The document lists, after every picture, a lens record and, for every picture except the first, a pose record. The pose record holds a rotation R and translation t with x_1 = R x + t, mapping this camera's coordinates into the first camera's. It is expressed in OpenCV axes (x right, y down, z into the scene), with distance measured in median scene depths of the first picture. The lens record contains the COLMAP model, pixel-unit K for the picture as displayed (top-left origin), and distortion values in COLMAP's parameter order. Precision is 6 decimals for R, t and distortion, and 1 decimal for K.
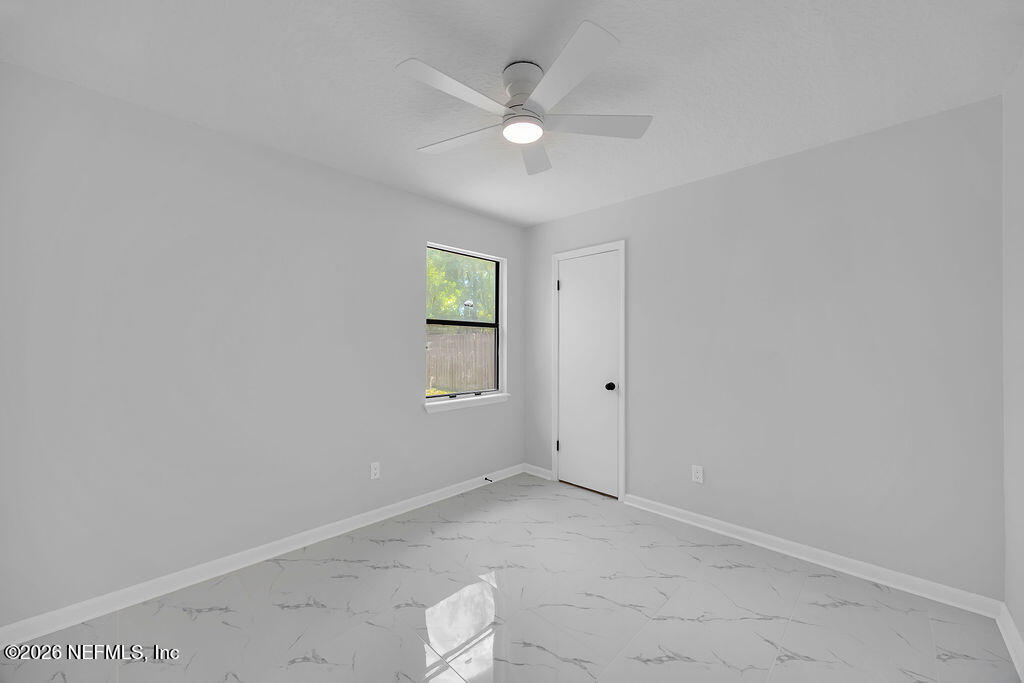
lens RADIAL K [[387.4, 0, 516.0], [0, 387.4, 345.3], [0, 0, 1]] dist [-0.000787, -0.000053]
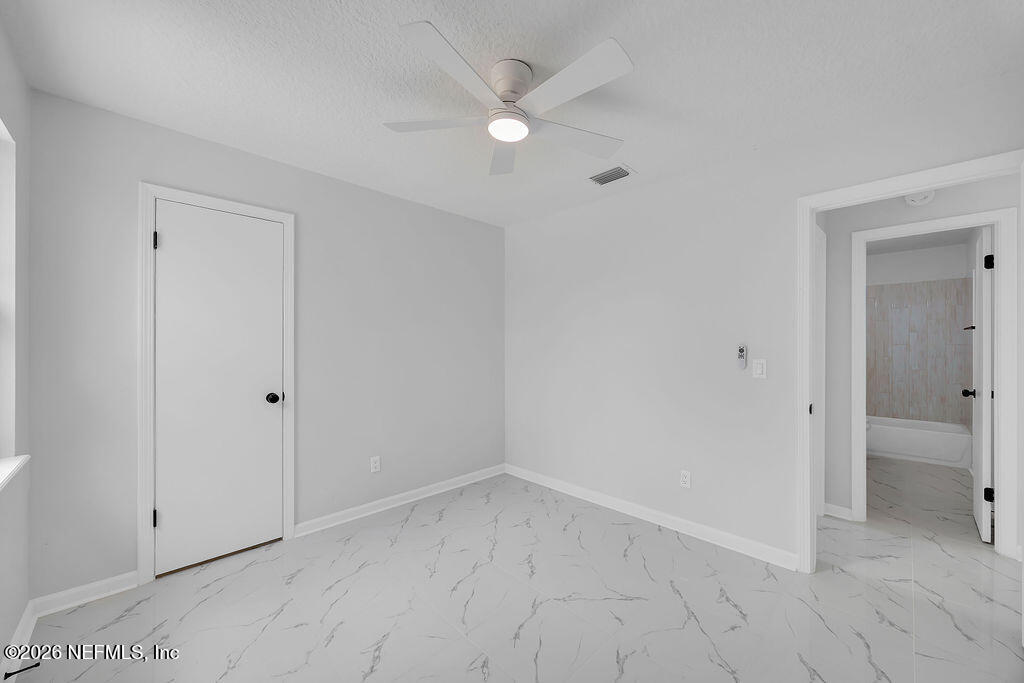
lens RADIAL K [[387.4, 0, 516.0], [0, 387.4, 345.3], [0, 0, 1]] dist [-0.000787, -0.000053]
pose [[0.022279, -0.002010, 0.999750, -0.523843], [-0.001359, 0.999997, 0.002040, -0.000154], [-0.999751, -0.001404, 0.022276, 0.515826]]
